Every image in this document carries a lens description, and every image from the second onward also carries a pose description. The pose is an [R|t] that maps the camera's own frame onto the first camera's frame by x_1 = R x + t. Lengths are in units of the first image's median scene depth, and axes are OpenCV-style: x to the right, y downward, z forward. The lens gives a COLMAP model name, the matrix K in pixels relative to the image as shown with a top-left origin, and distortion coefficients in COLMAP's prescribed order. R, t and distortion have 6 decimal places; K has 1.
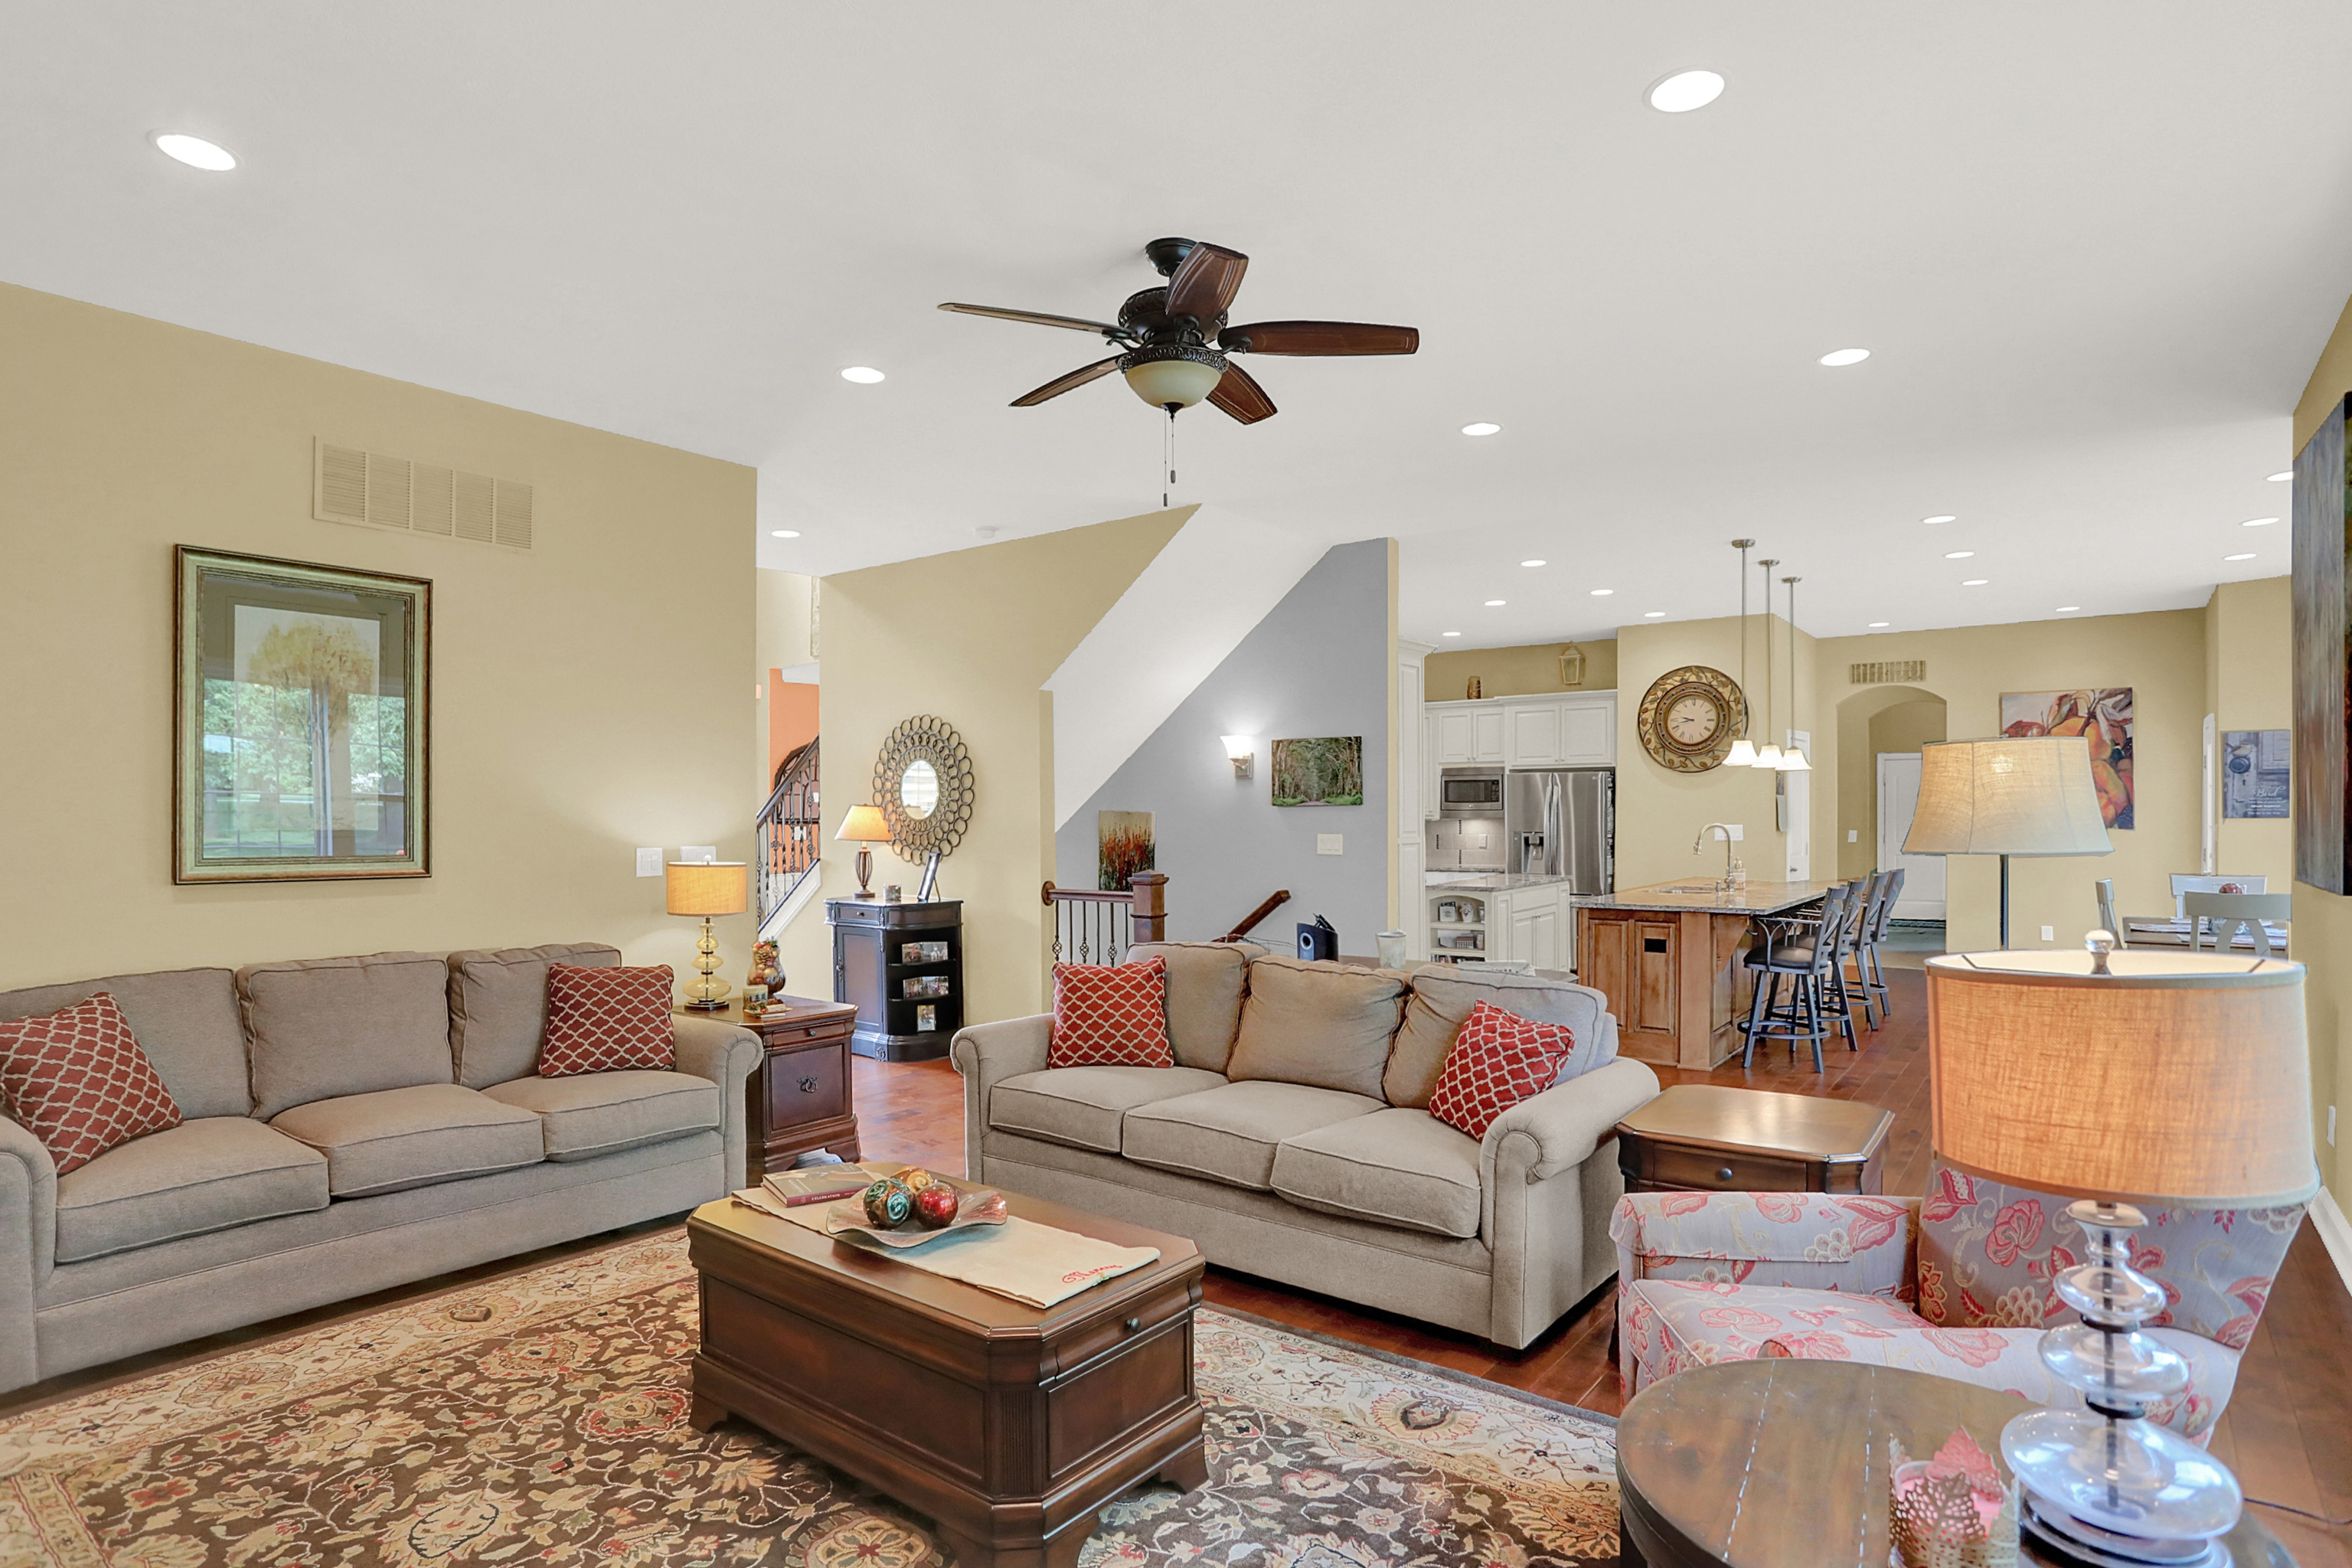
lens RADIAL K [[1234.7, 0, 1125.7], [0, 1234.7, 817.2], [0, 0, 1]] dist [-0.034530, 0.000846]
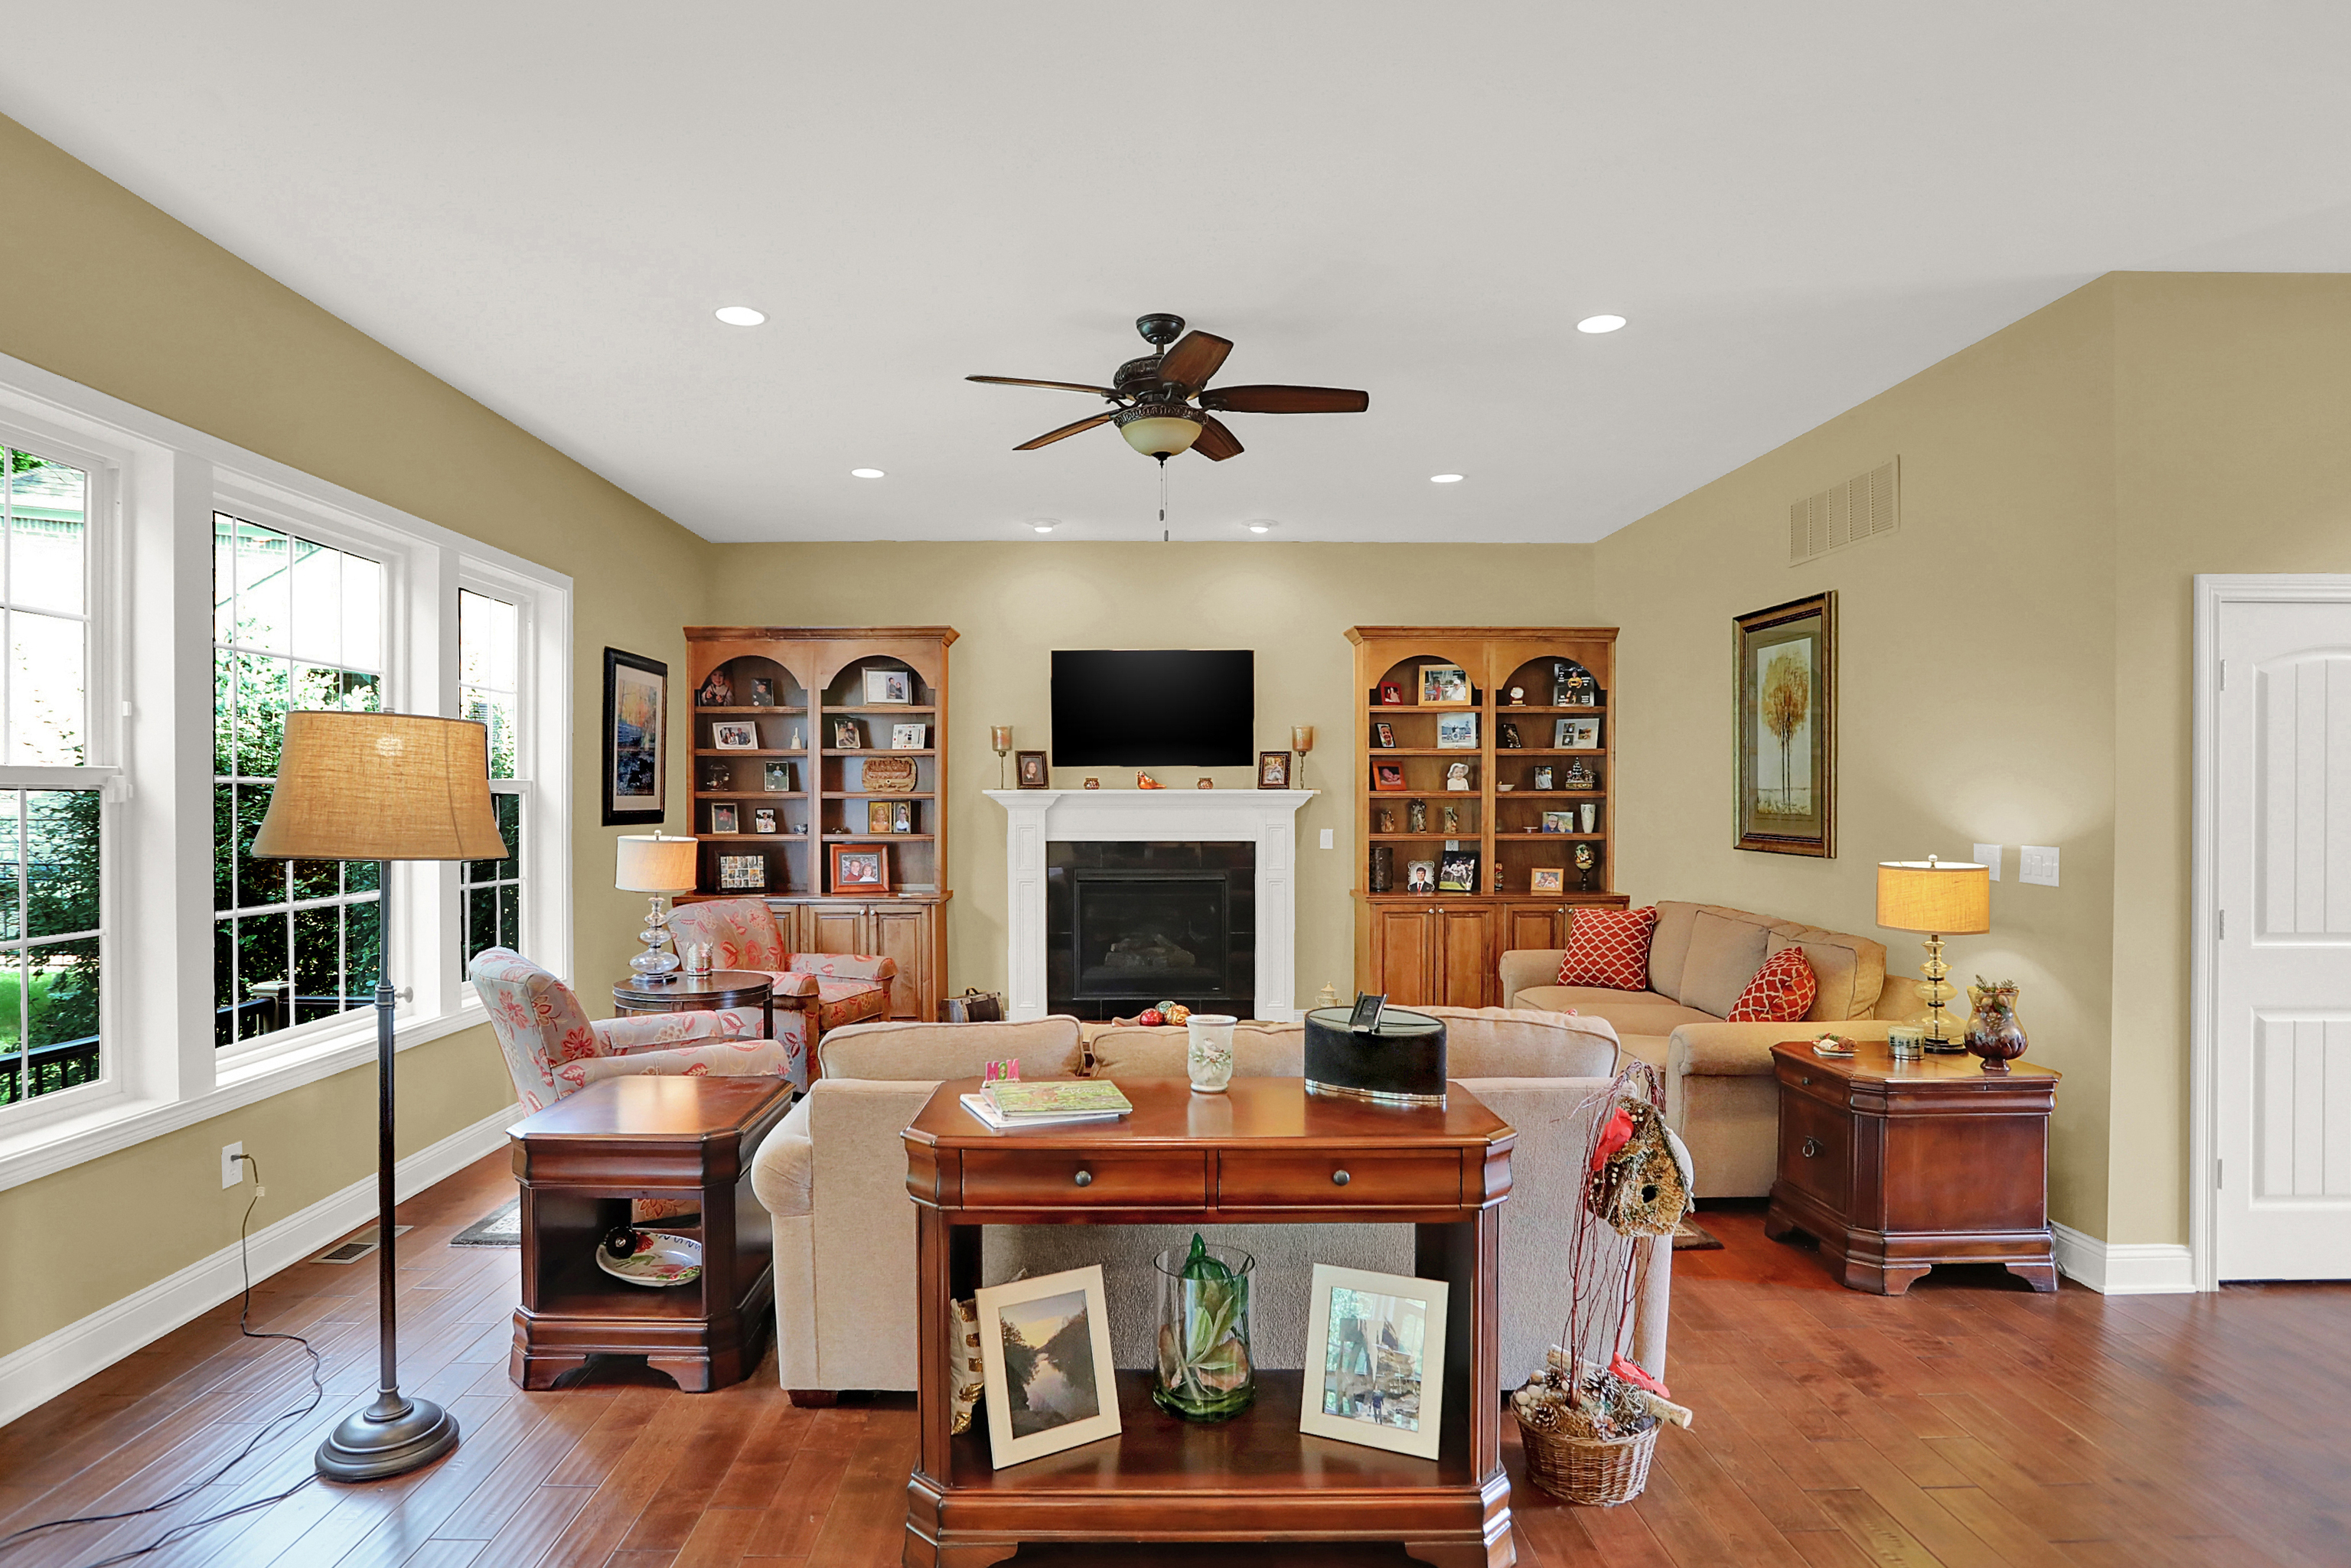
lens RADIAL K [[1247.3, 0, 1146.0], [0, 1247.3, 811.8], [0, 0, 1]] dist [-0.067828, 0.033266]
pose [[-0.765001, 0.009433, -0.643959, 0.542303], [0.000515, 0.999901, 0.014036, -0.007422], [0.644028, 0.010406, -0.764931, 1.269113]]
